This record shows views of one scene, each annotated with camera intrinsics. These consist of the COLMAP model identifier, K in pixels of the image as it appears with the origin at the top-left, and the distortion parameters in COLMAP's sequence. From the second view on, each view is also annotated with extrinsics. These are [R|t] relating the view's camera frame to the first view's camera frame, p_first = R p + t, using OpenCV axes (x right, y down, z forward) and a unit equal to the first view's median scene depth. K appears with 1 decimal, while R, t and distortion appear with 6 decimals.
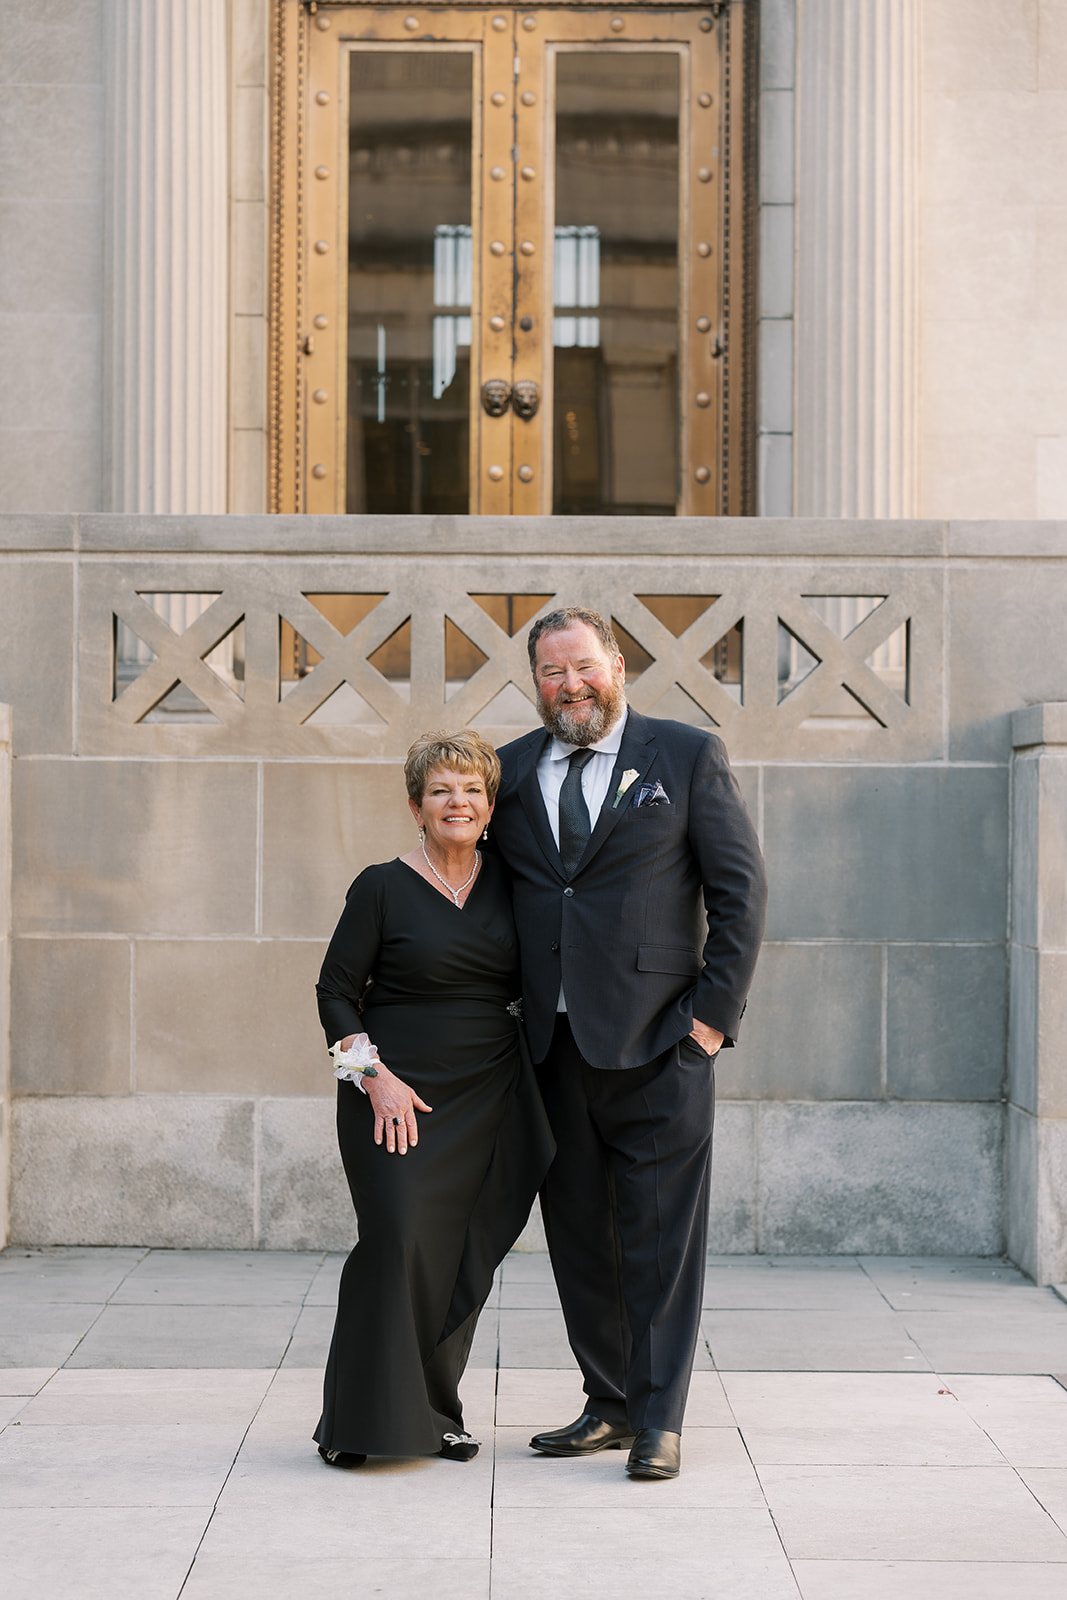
lens RADIAL K [[3816.4, 0, 469.3], [0, 3816.4, 783.2], [0, 0, 1]] dist [-0.067916, 1.140987]
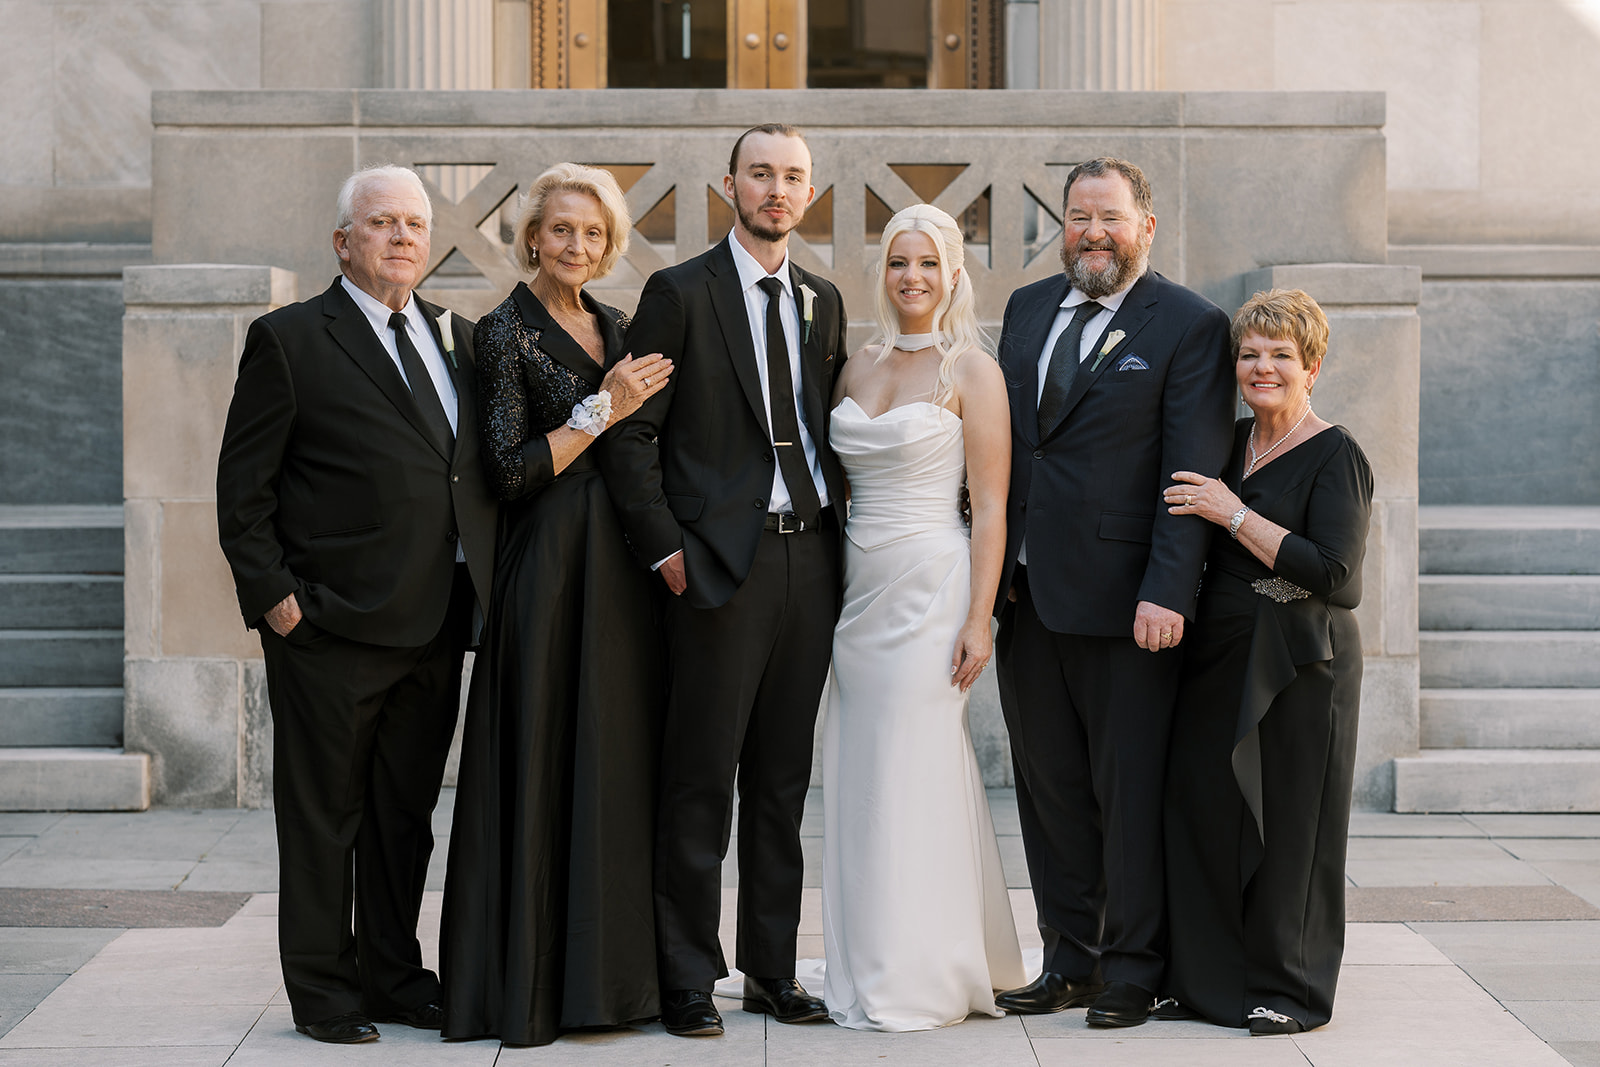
lens RADIAL K [[4046.2, 0, 792.3], [0, 4046.2, 468.0], [0, 0, 1]] dist [-0.050451, -0.036385]
pose [[0.999780, -0.006990, 0.019784, -0.005665], [0.006301, 0.999380, 0.034649, -0.004427], [-0.020014, -0.034516, 0.999204, -0.118682]]
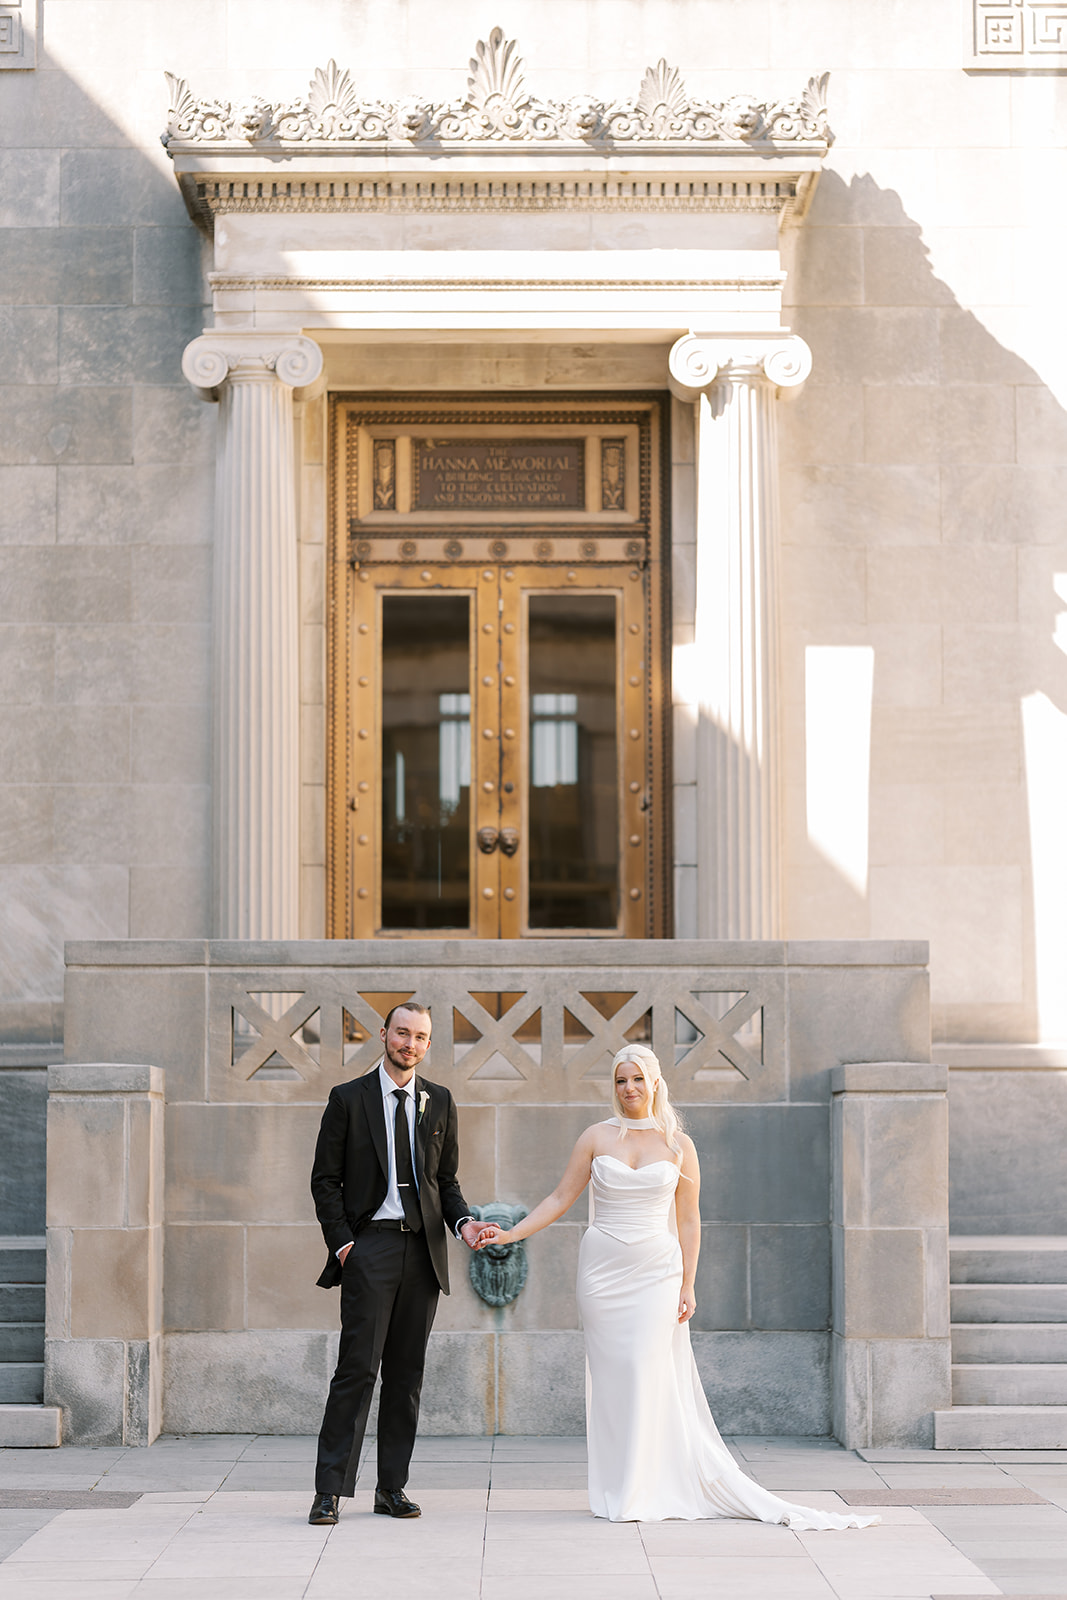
lens RADIAL K [[4034.4, 0, 498.9], [0, 4034.4, 723.8], [0, 0, 1]] dist [-0.031794, 0.233815]
pose [[0.999957, -0.006380, 0.006705, 0.001683], [0.006959, 0.995891, -0.090297, -0.011406], [-0.006101, 0.090340, 0.995892, -0.590365]]
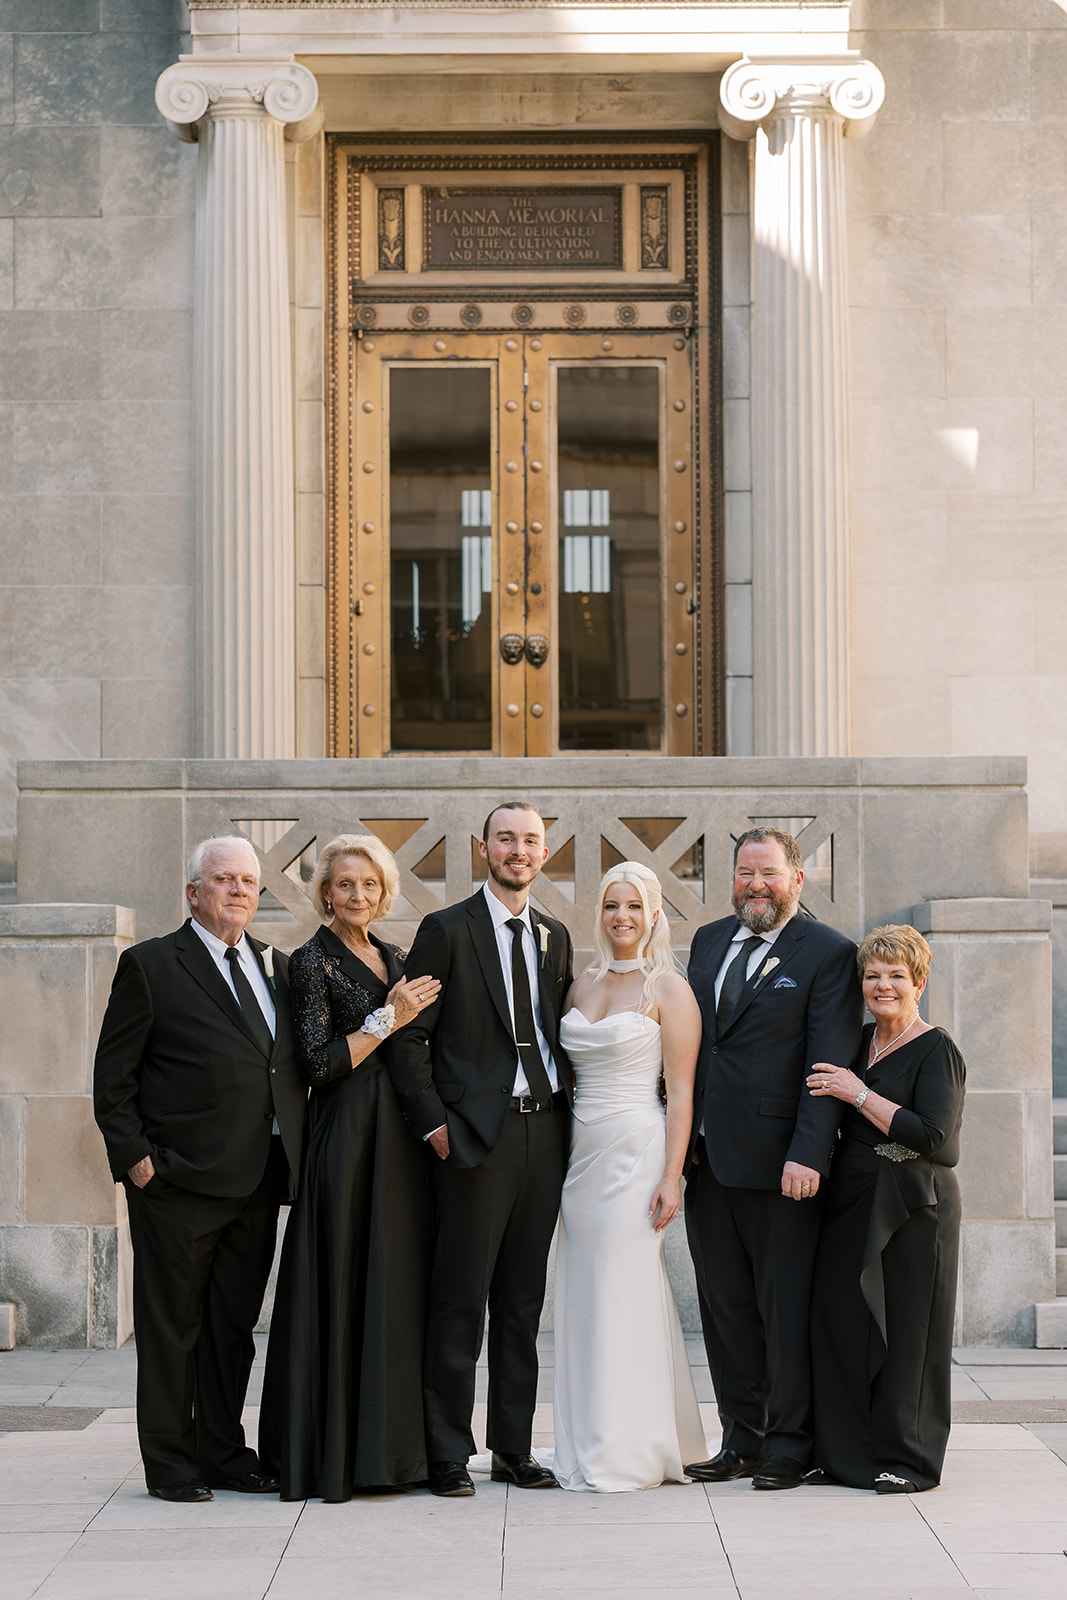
lens RADIAL K [[4046.2, 0, 535.1], [0, 4046.2, 768.6], [0, 0, 1]] dist [-0.050451, -0.036385]
pose [[0.999911, -0.010713, 0.007993, 0.004369], [0.011050, 0.998997, -0.043396, -0.007169], [-0.007520, 0.043480, 0.999026, -0.363266]]
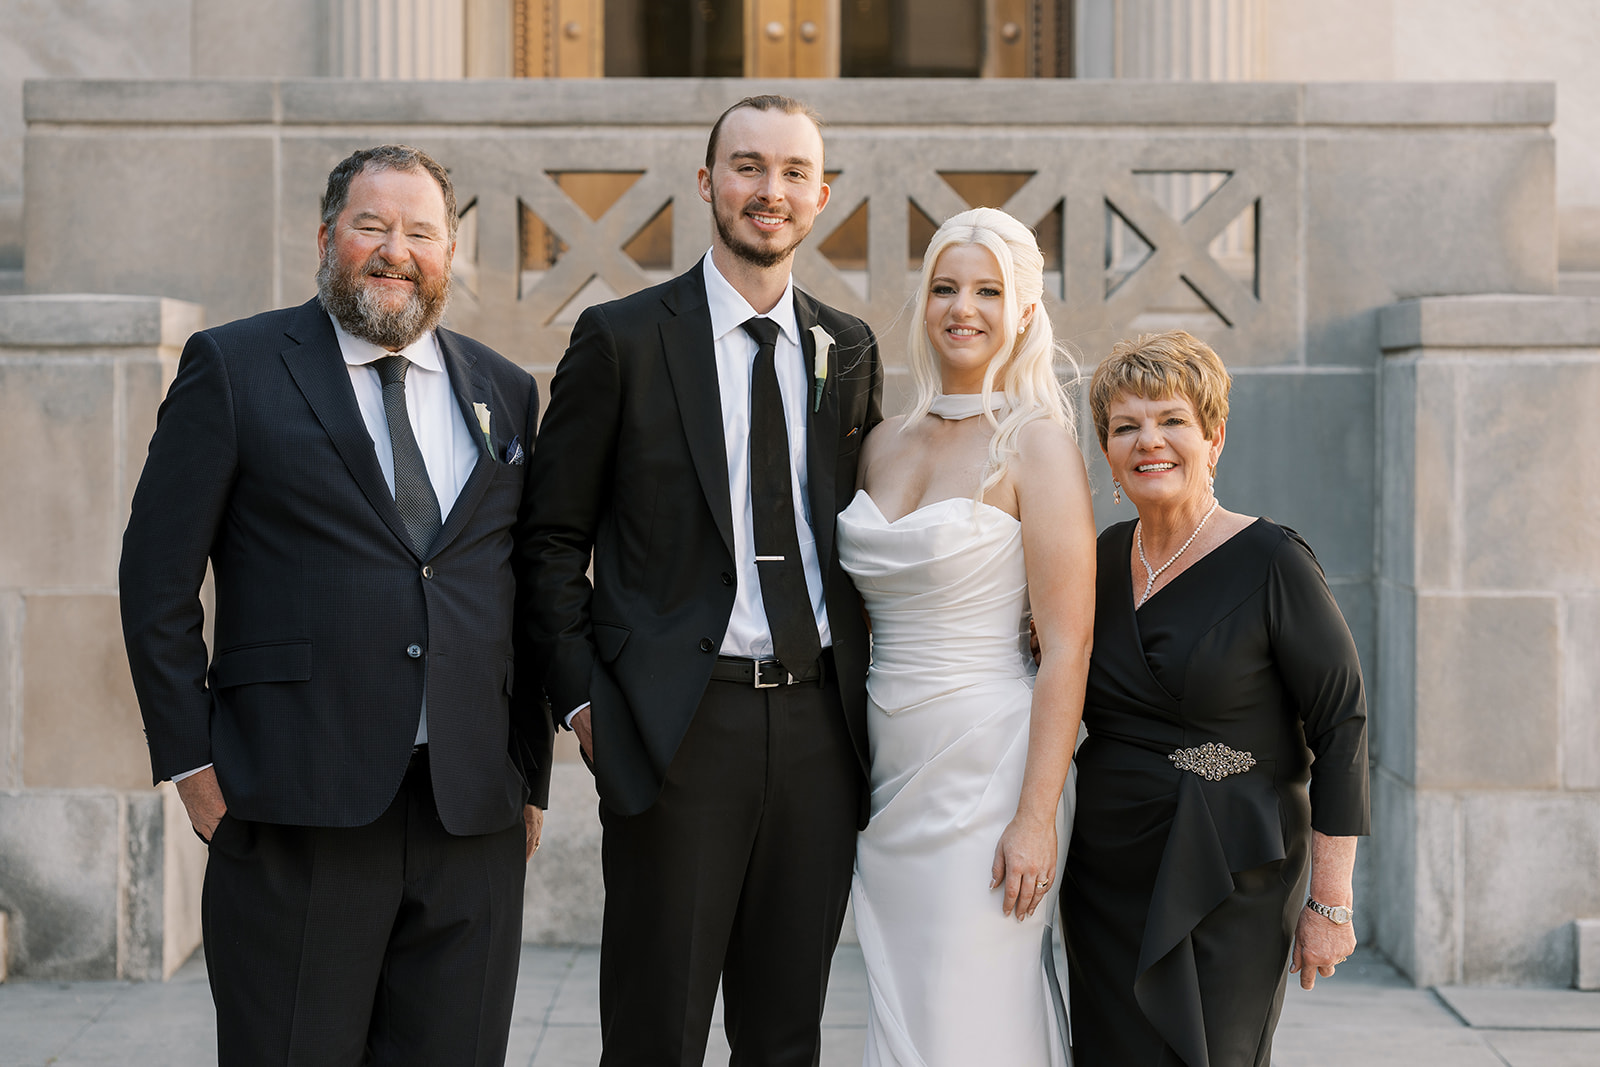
lens RADIAL K [[3901.6, 0, 798.0], [0, 3901.6, 423.4], [0, 0, 1]] dist [-0.074442, 0.926986]
pose [[0.999943, -0.005828, 0.008988, 0.004489], [0.005663, 0.999817, 0.018267, -0.009438], [-0.009092, -0.018215, 0.999793, 0.130970]]
